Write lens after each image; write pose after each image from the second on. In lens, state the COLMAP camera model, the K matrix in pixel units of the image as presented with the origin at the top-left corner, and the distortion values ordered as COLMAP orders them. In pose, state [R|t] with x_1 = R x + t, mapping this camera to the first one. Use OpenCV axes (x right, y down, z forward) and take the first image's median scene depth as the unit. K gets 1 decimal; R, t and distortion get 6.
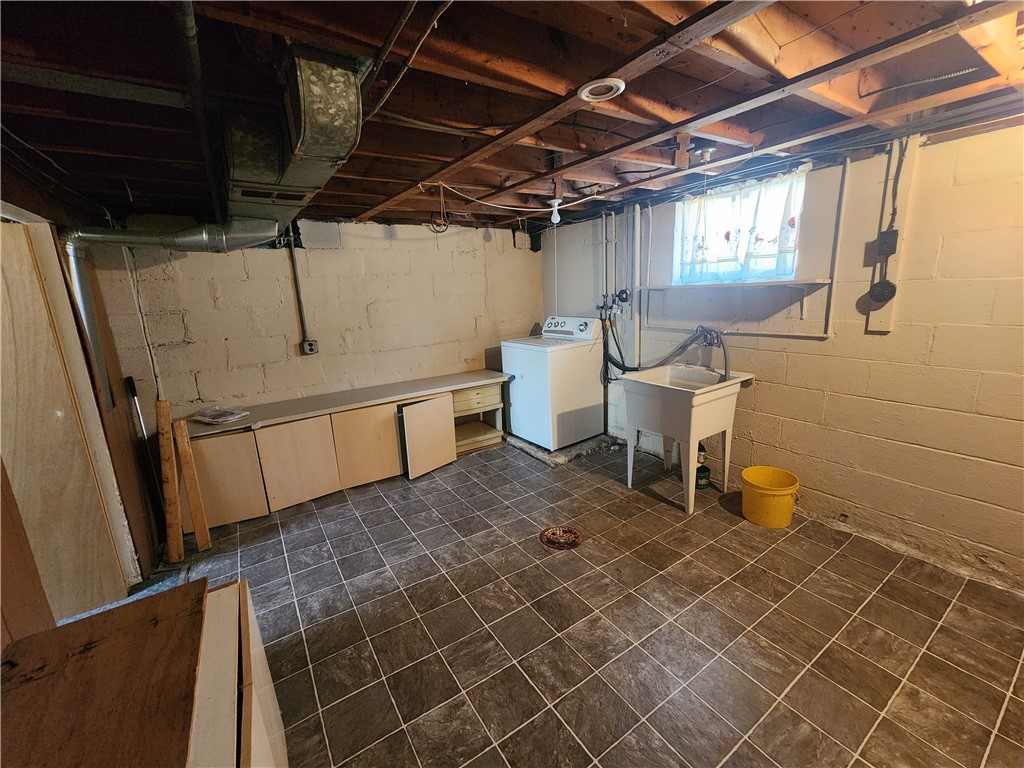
lens RADIAL K [[419.3, 0, 509.2], [0, 419.3, 384.0], [0, 0, 1]] dist [-0.006057, 0.001950]
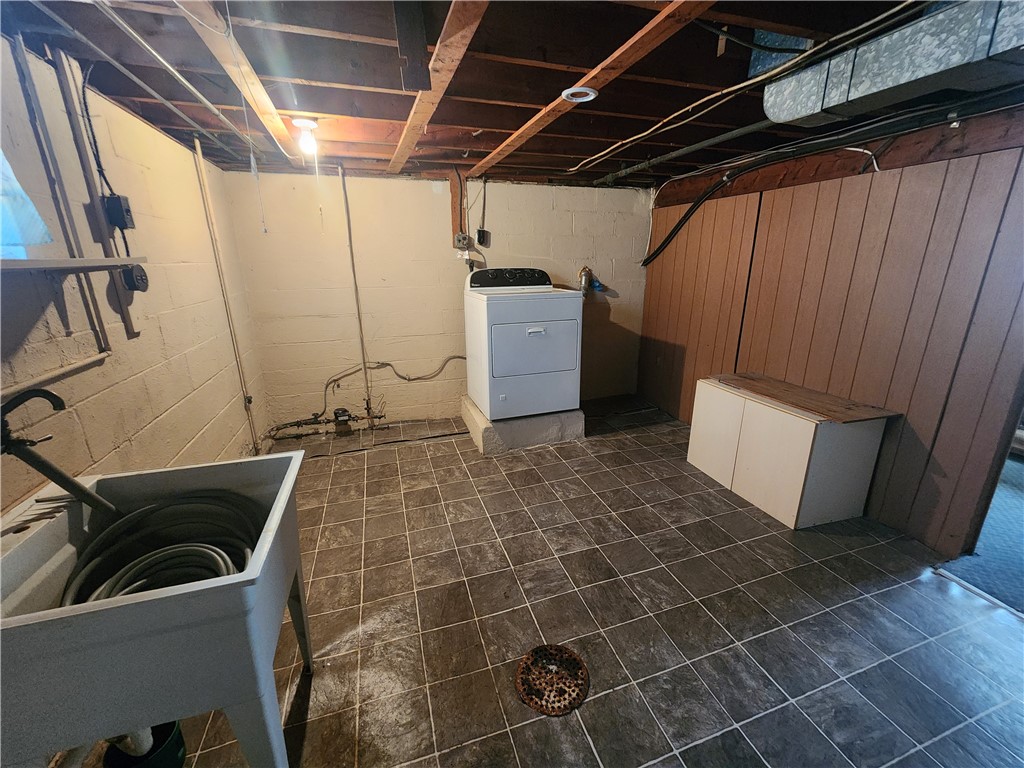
lens RADIAL K [[419.3, 0, 512.5], [0, 419.3, 382.3], [0, 0, 1]] dist [-0.006057, 0.001950]
pose [[-0.962087, -0.022377, 0.271823, 0.032196], [0.110875, 0.878474, 0.464748, -0.332077], [-0.249189, 0.477266, -0.842687, 1.570988]]
